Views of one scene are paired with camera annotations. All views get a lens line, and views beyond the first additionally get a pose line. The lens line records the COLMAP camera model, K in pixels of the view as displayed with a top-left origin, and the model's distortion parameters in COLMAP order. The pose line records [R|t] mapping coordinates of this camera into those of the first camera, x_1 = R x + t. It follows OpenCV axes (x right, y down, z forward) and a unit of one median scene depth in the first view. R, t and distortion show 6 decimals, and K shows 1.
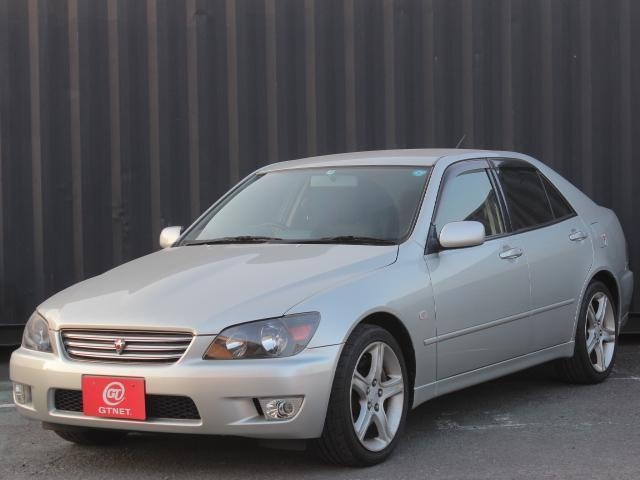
lens RADIAL K [[1277.4, 0, 320.0], [0, 1277.4, 240.0], [0, 0, 1]] dist [-0.039789, -0.109908]
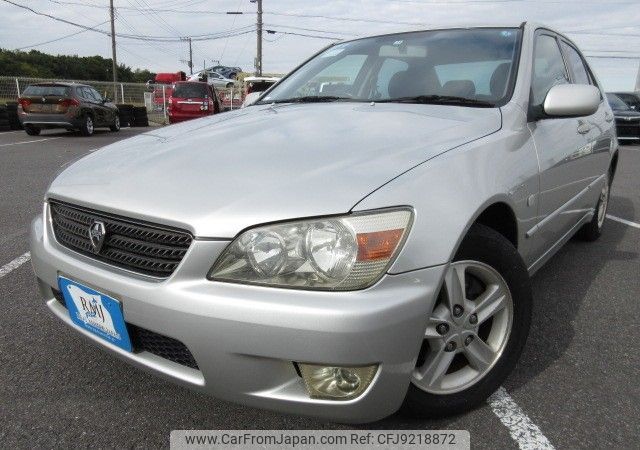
lens RADIAL K [[491.0, 0, 317.4], [0, 491.0, 239.2], [0, 0, 1]] dist [-0.028675, -0.000066]
pose [[0.995044, 0.062254, -0.077537, -0.023067], [-0.043227, 0.973047, 0.226519, 0.020183], [0.089549, -0.222045, 0.970916, 0.695478]]
